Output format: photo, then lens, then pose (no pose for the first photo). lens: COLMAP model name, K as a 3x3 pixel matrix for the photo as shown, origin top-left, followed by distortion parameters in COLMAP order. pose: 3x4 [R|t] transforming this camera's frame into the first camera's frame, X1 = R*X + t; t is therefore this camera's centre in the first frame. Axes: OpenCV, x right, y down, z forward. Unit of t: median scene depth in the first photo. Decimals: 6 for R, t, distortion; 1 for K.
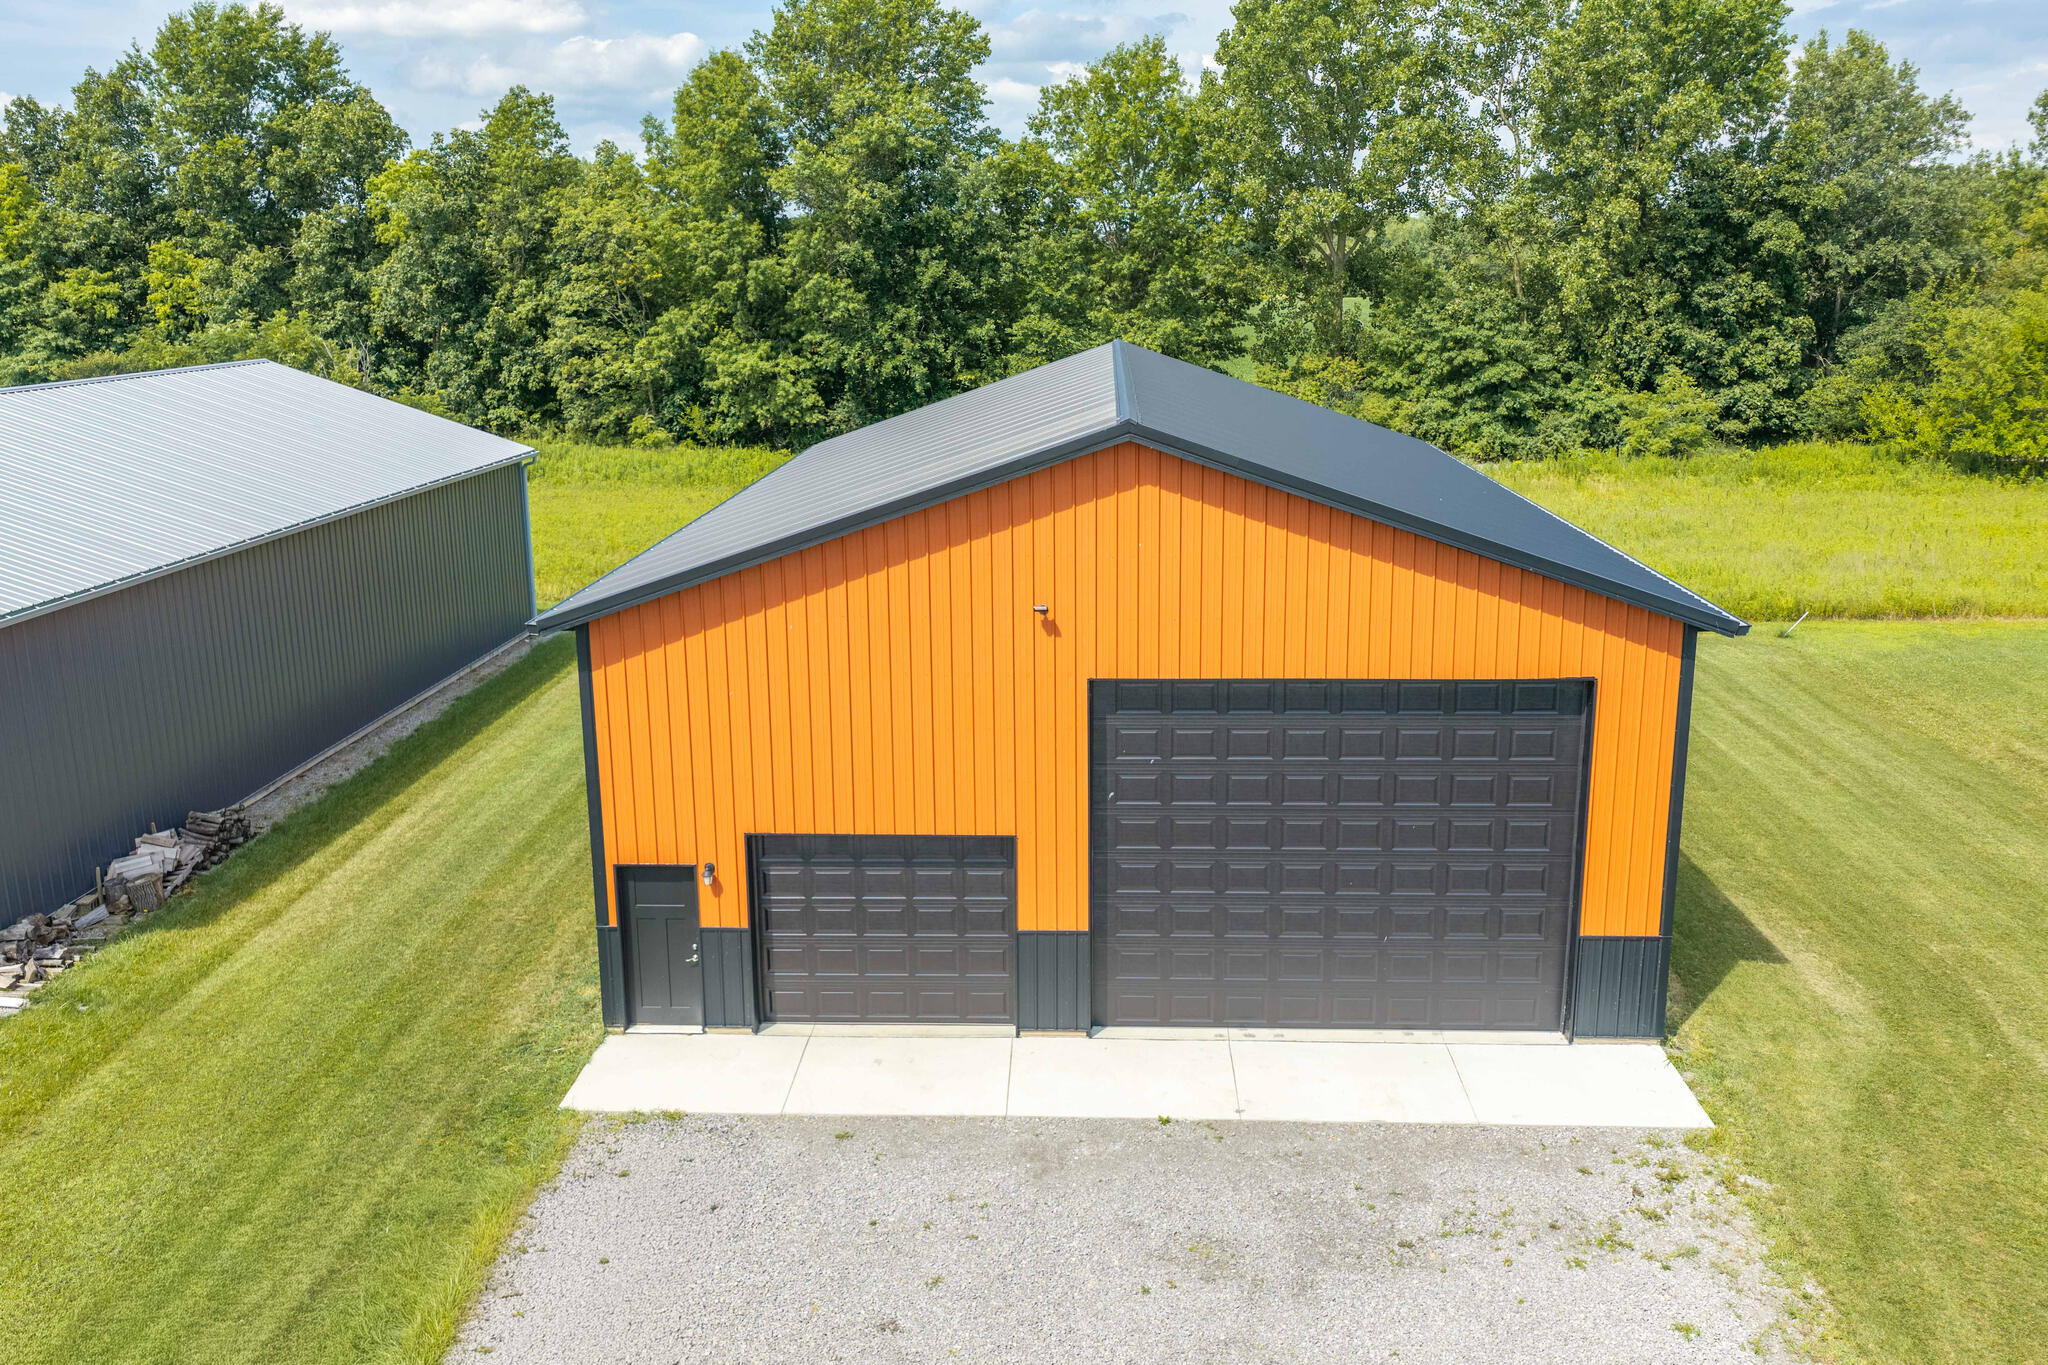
lens RADIAL K [[1713.4, 0, 1024.0], [0, 1713.4, 682.5], [0, 0, 1]] dist [0.001803, -0.003154]
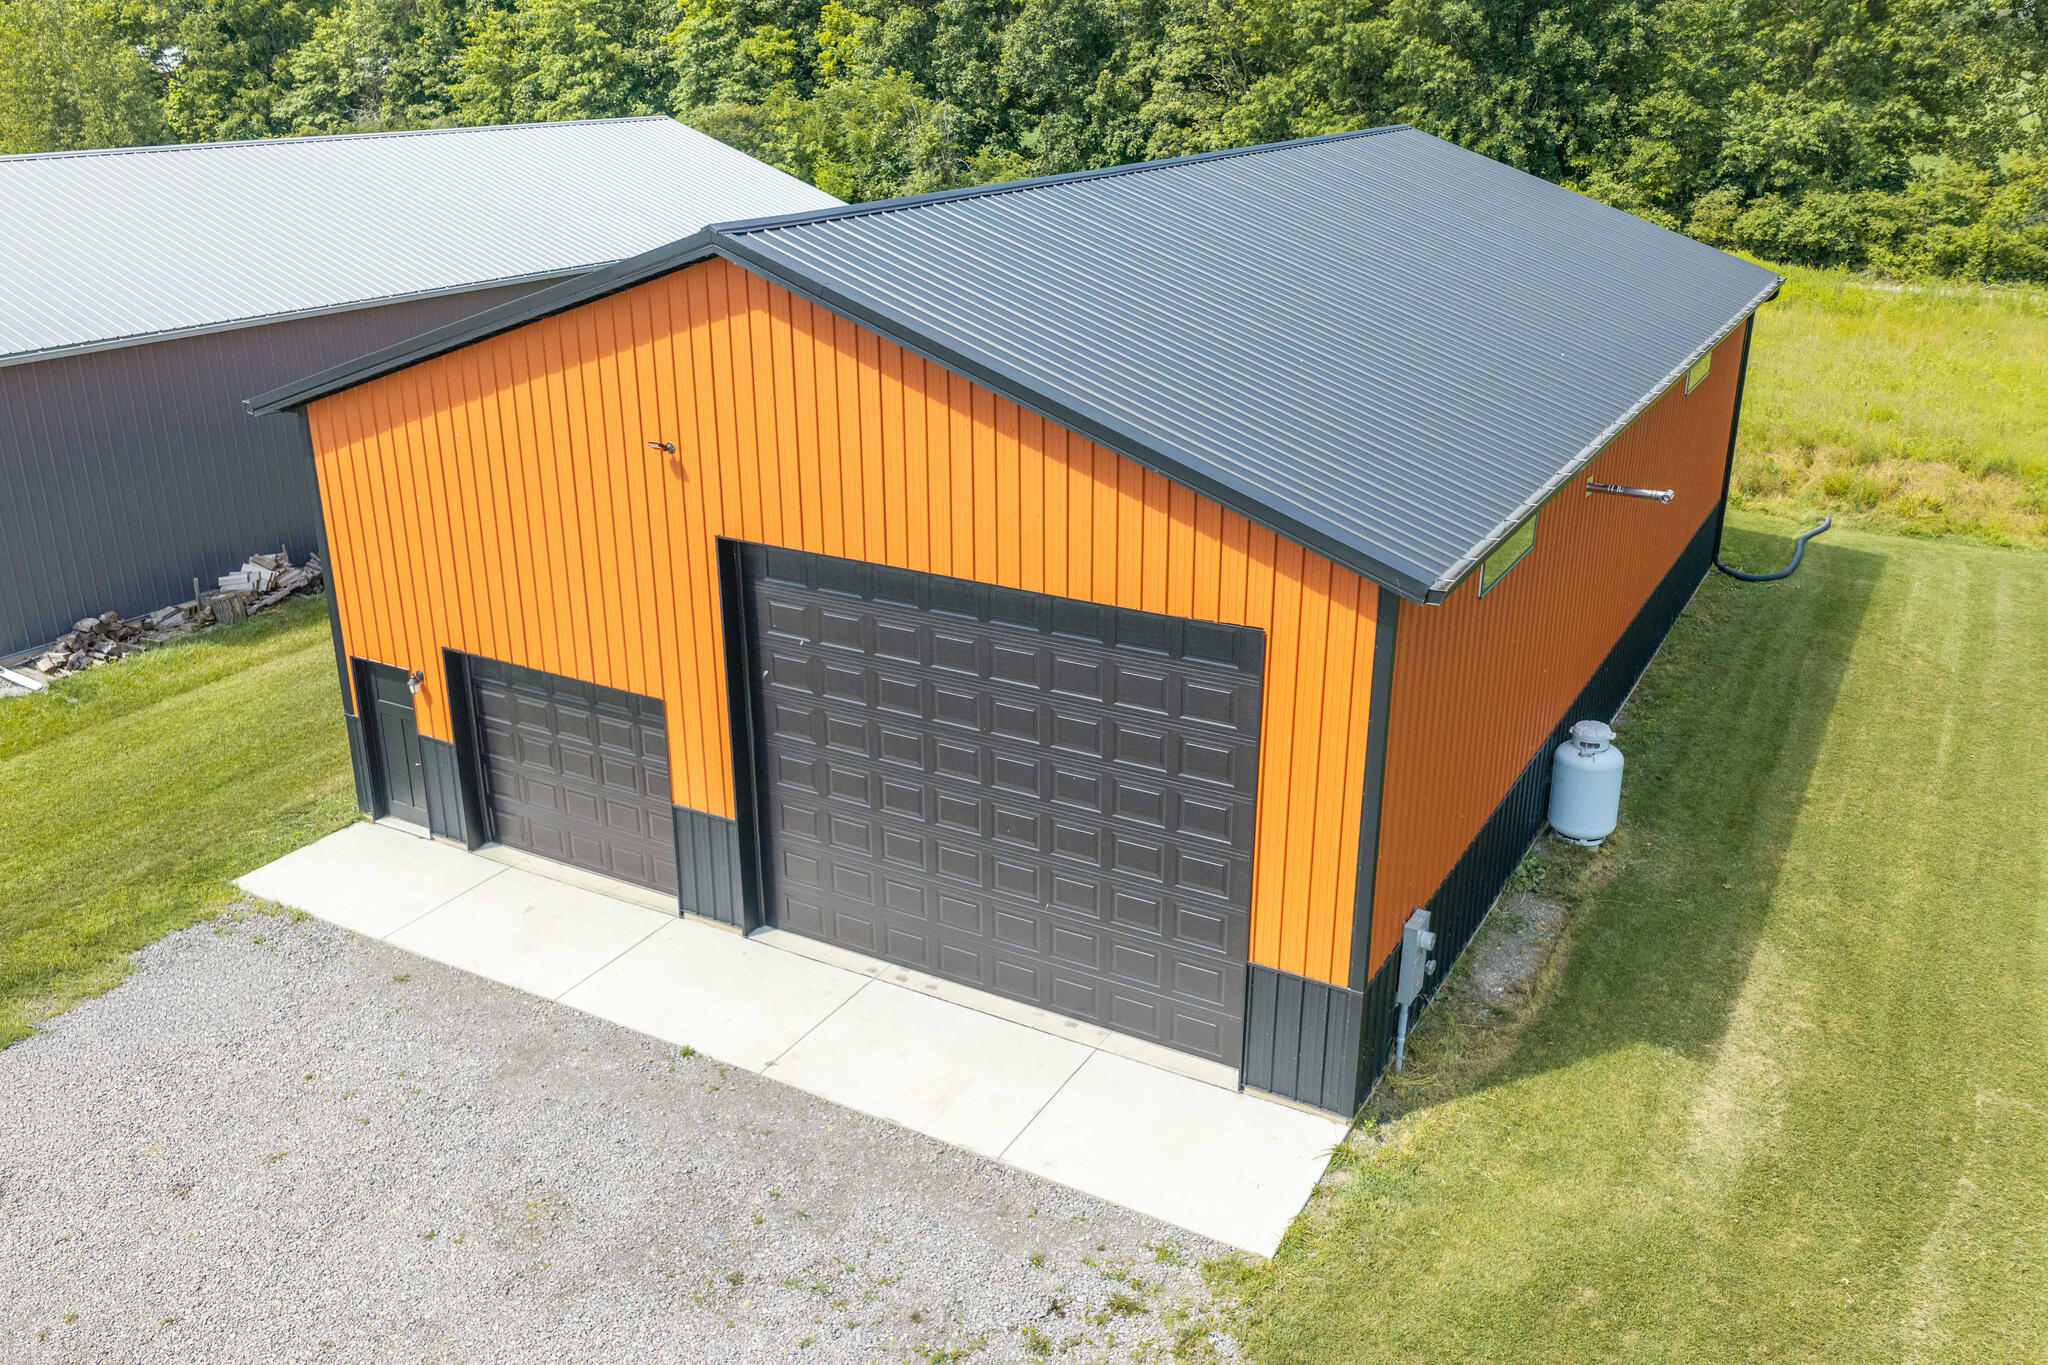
lens RADIAL K [[1679.5, 0, 1024.0], [0, 1679.5, 682.5], [0, 0, 1]] dist [0.012617, -0.035388]
pose [[0.891436, 0.172768, -0.418919, 0.125393], [-0.115856, 0.980636, 0.157891, -0.018708], [0.438086, -0.092215, 0.894191, 0.073055]]
